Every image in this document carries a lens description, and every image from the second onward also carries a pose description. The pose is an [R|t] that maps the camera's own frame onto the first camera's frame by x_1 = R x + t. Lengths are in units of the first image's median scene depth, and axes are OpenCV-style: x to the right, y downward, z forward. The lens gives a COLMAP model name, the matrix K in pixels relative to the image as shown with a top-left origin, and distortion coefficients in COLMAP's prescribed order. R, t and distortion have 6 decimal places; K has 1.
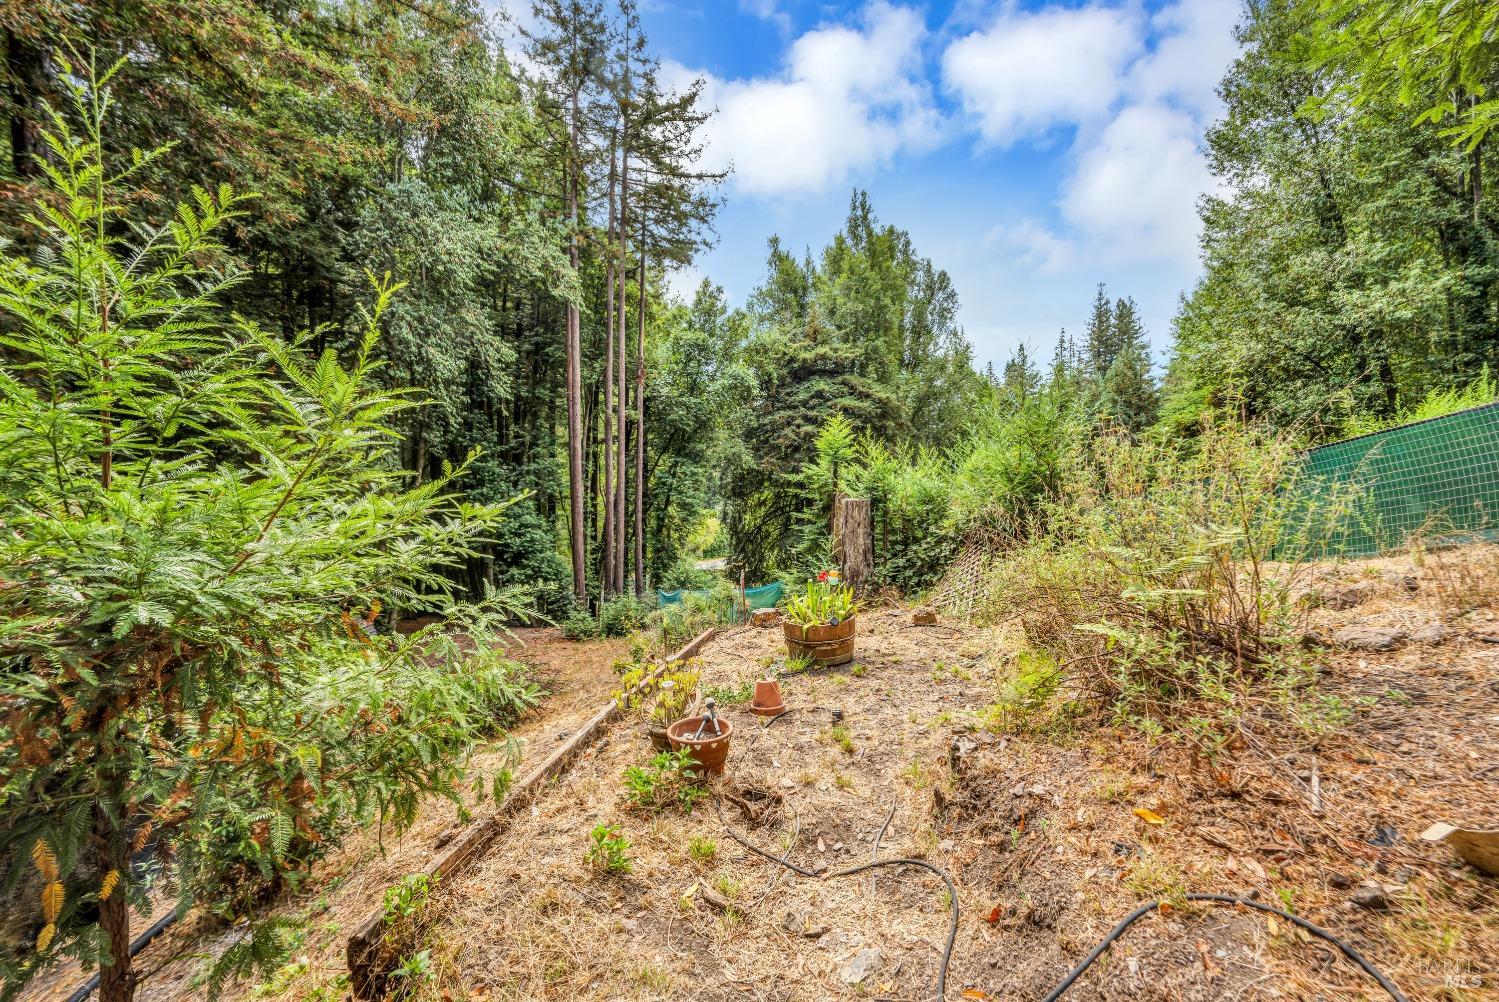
lens RADIAL K [[615.2, 0, 733.8], [0, 615.2, 503.8], [0, 0, 1]] dist [-0.002154, 0.000217]
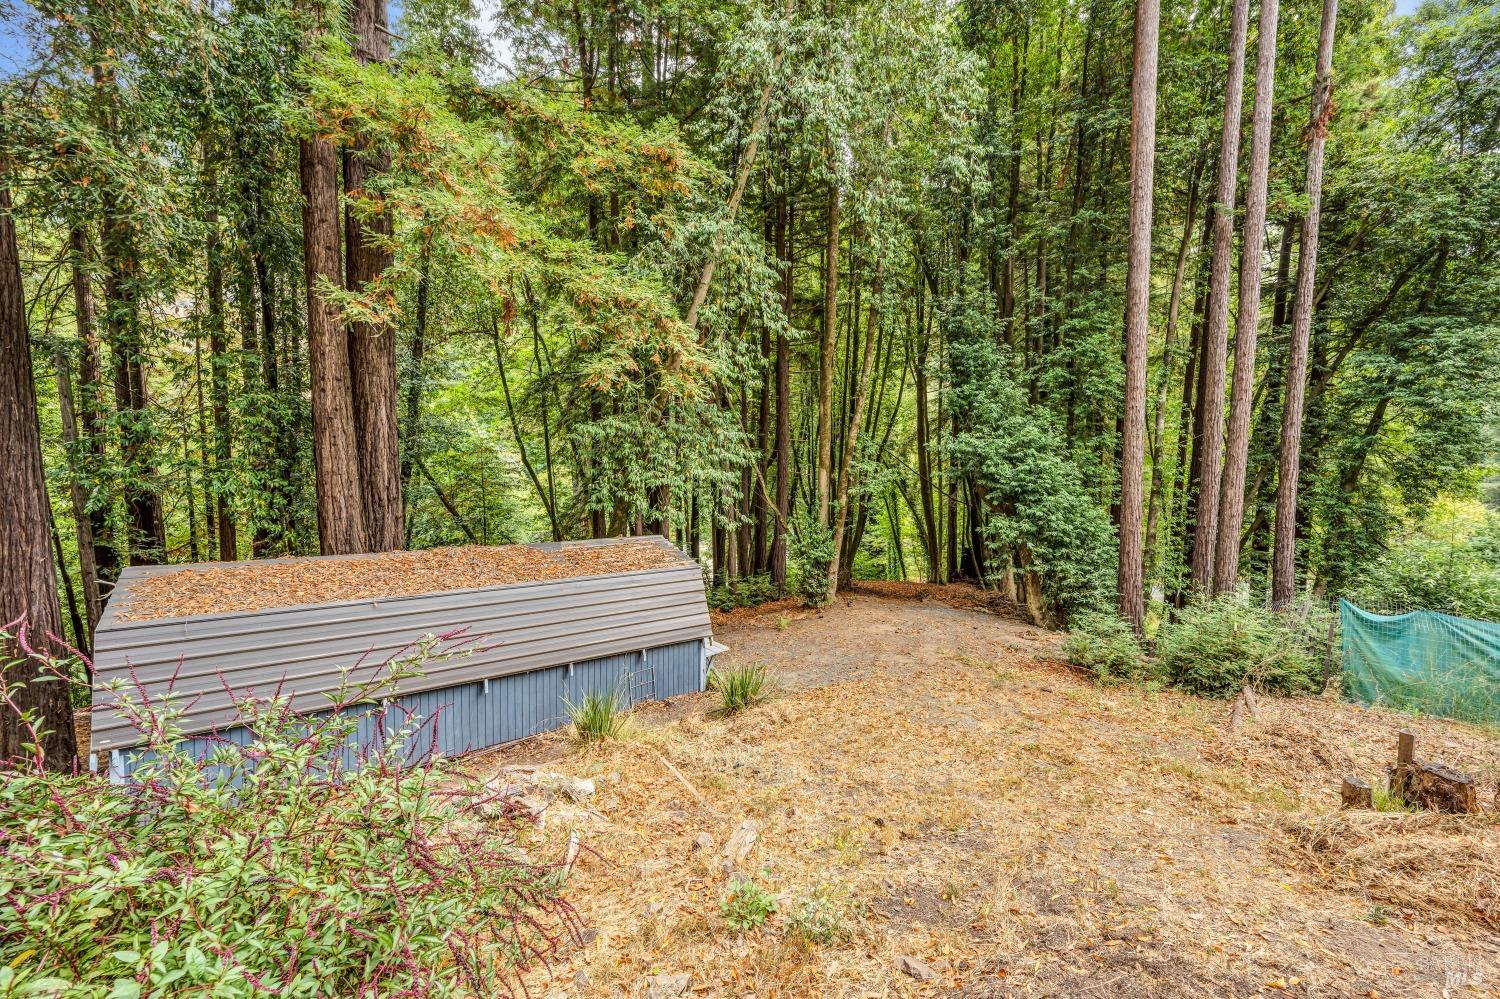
lens RADIAL K [[615.6, 0, 734.2], [0, 615.6, 502.3], [0, 0, 1]] dist [-0.002154, 0.000217]
pose [[0.631328, 0.064668, -0.772815, -0.045496], [-0.032795, 0.997852, 0.056707, 0.043727], [0.774822, -0.010456, 0.632093, 0.290317]]
